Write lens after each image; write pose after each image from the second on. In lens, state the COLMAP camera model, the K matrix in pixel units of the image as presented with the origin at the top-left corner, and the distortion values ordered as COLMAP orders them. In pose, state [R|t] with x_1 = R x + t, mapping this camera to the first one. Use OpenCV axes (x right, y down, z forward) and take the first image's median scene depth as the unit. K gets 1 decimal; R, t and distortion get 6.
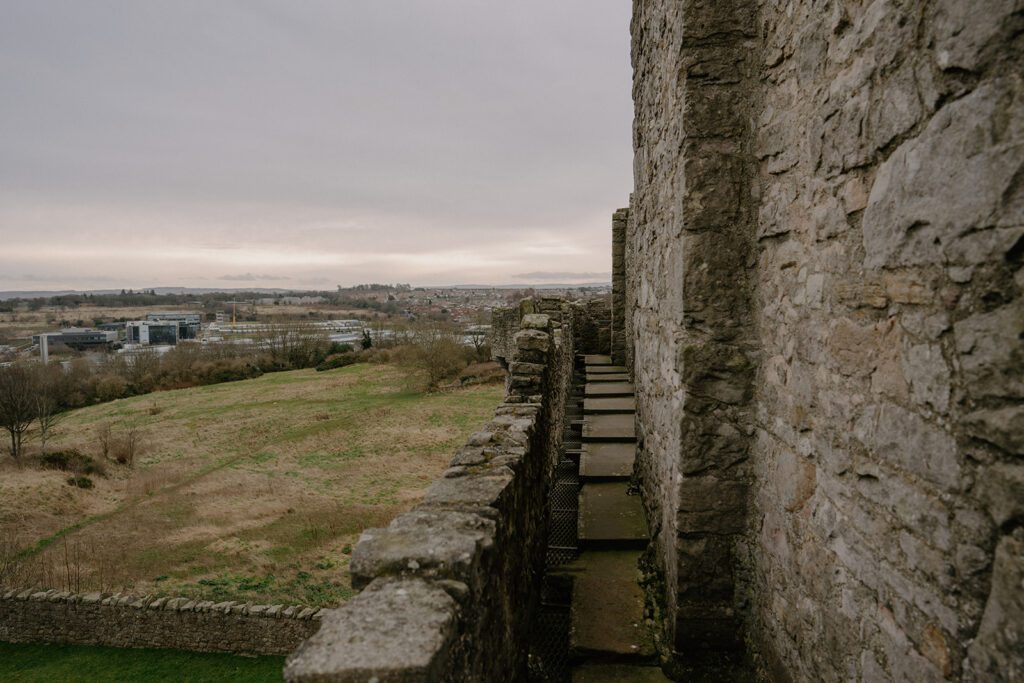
lens RADIAL K [[690.2, 0, 511.6], [0, 690.2, 341.8], [0, 0, 1]] dist [-0.015476, 0.023557]
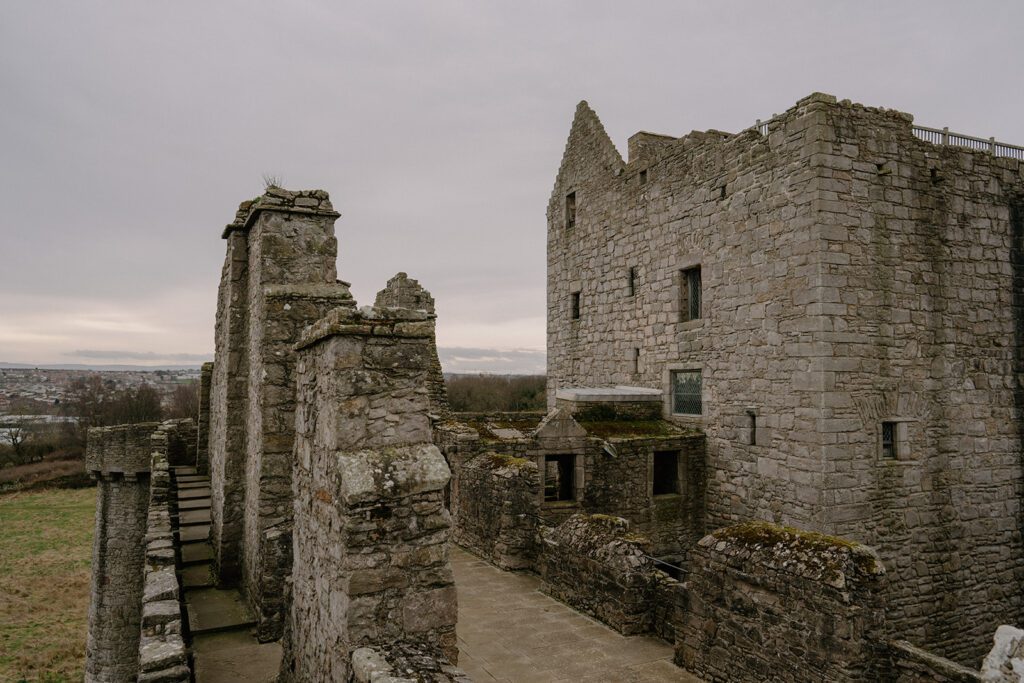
lens RADIAL K [[690.2, 0, 511.9], [0, 690.2, 341.3], [0, 0, 1]] dist [-0.015476, 0.023557]
pose [[0.839780, 0.050825, 0.540543, -0.229108], [0.019905, 0.992057, -0.124204, -0.129775], [-0.542562, 0.115063, 0.832098, -1.419001]]
